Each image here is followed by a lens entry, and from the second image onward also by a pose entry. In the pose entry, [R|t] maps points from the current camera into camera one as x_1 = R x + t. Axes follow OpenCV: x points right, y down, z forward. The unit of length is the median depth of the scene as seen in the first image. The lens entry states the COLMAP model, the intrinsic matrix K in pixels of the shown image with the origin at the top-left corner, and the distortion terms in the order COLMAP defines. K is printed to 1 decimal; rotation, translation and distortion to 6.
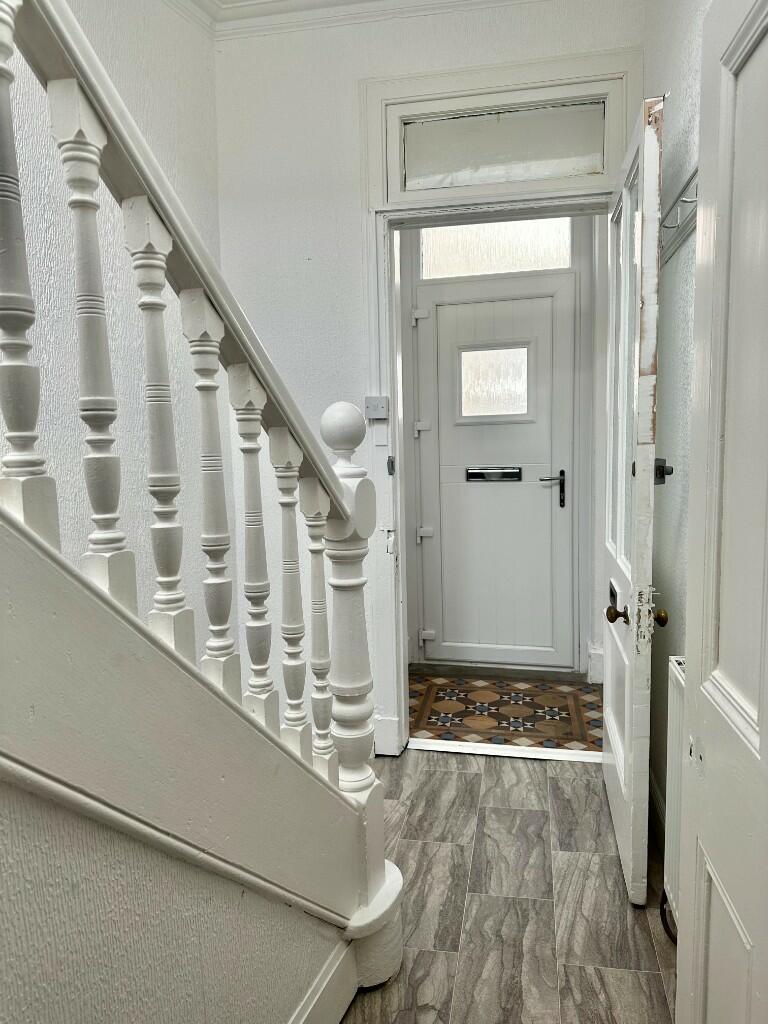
lens RADIAL K [[727.0, 0, 384.0], [0, 727.0, 512.0], [0, 0, 1]] dist [0.033884, 0.001900]
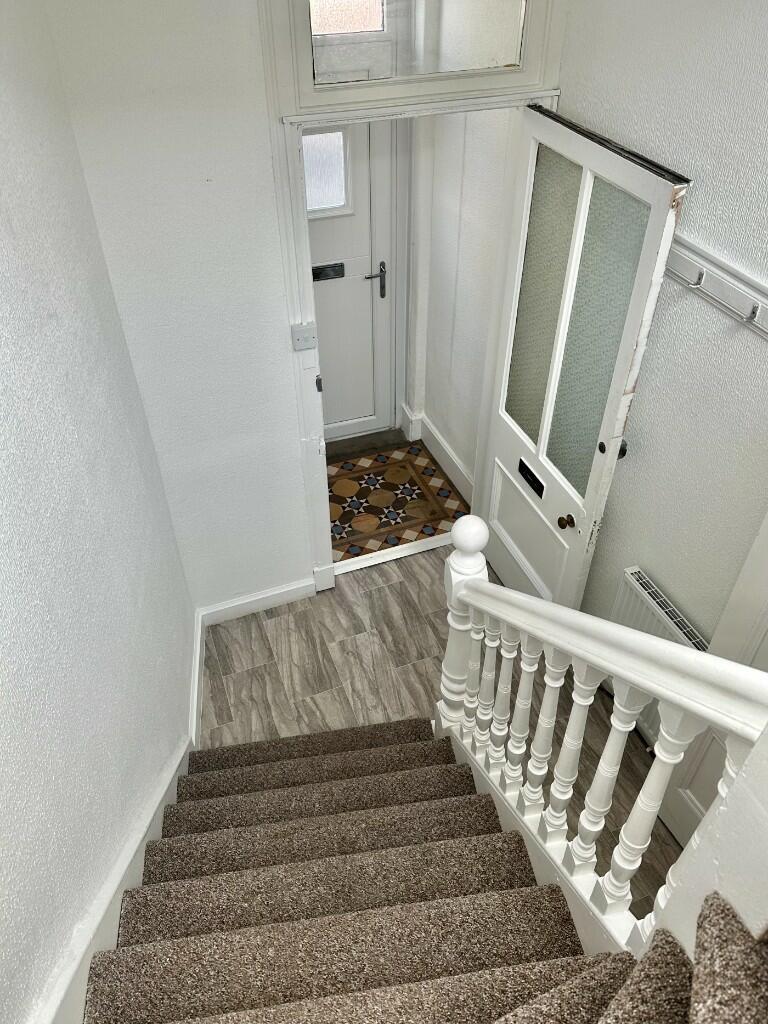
lens RADIAL K [[778.5, 0, 384.0], [0, 778.5, 512.0], [0, 0, 1]] dist [0.076616, -0.000465]
pose [[0.844821, -0.338634, 0.414252, -0.398989], [0.038859, 0.811020, 0.583727, -0.515576], [-0.533637, -0.477047, 0.698325, 0.094014]]
